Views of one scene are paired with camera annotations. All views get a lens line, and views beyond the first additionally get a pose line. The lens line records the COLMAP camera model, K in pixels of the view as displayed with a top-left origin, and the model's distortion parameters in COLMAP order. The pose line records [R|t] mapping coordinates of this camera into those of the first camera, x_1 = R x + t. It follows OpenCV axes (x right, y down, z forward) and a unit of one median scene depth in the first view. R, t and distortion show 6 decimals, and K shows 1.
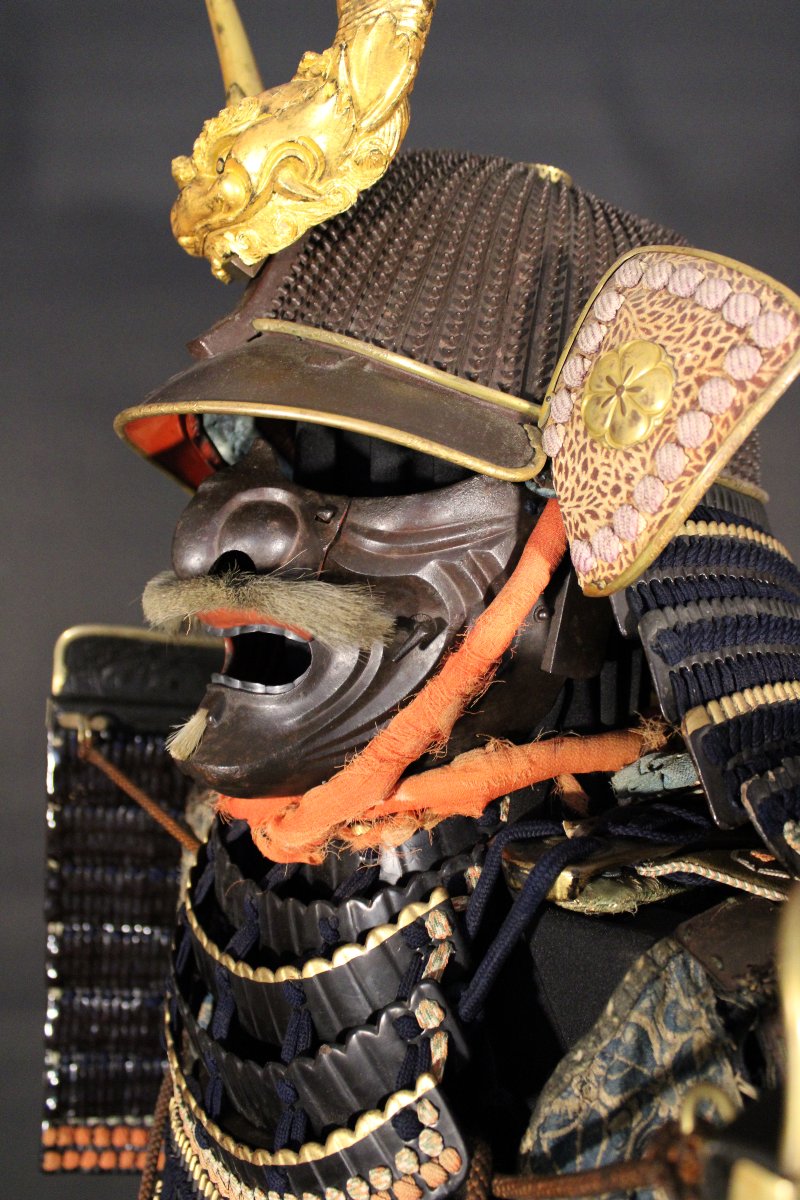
lens RADIAL K [[1014.1, 0, 400.0], [0, 1014.1, 600.0], [0, 0, 1]] dist [-0.105527, -0.002075]
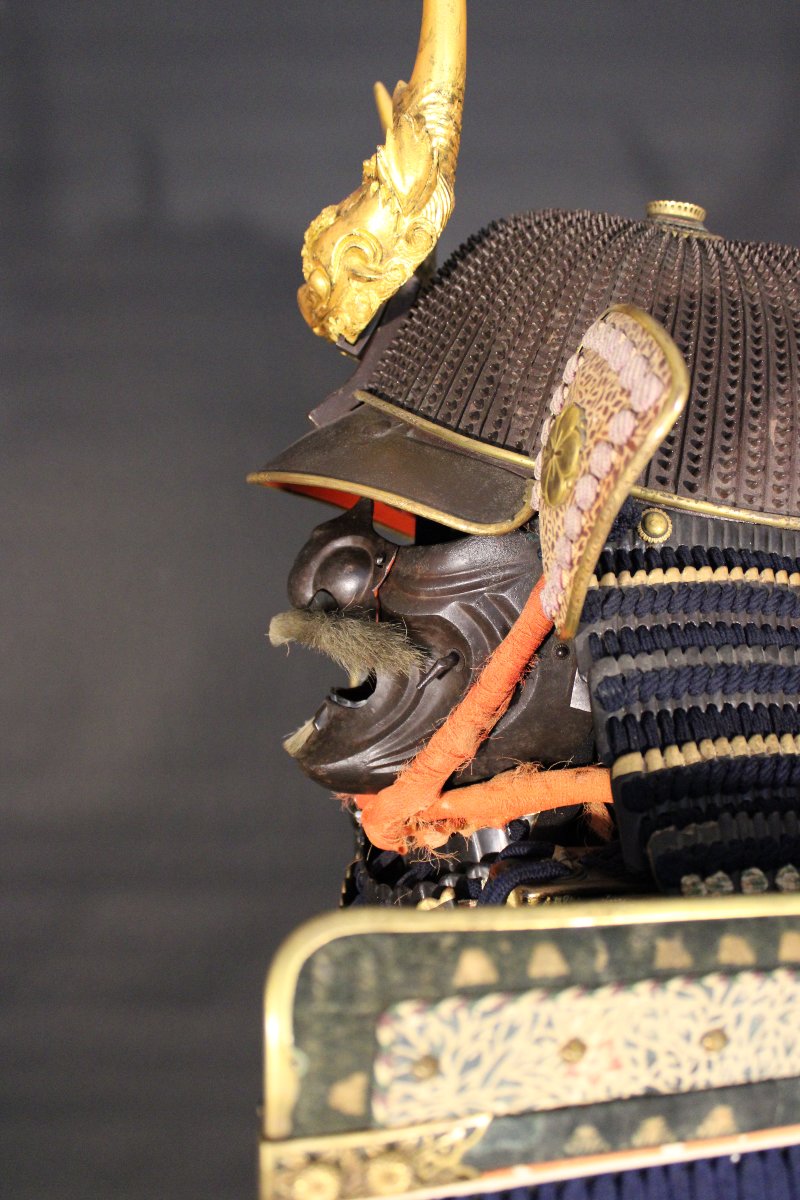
lens RADIAL K [[1014.1, 0, 400.0], [0, 1014.1, 600.0], [0, 0, 1]] dist [-0.105527, -0.002075]
pose [[0.872846, 0.019807, -0.487593, 0.535095], [-0.011481, 0.999733, 0.020059, -0.063592], [0.487860, -0.011911, 0.872841, -0.018754]]
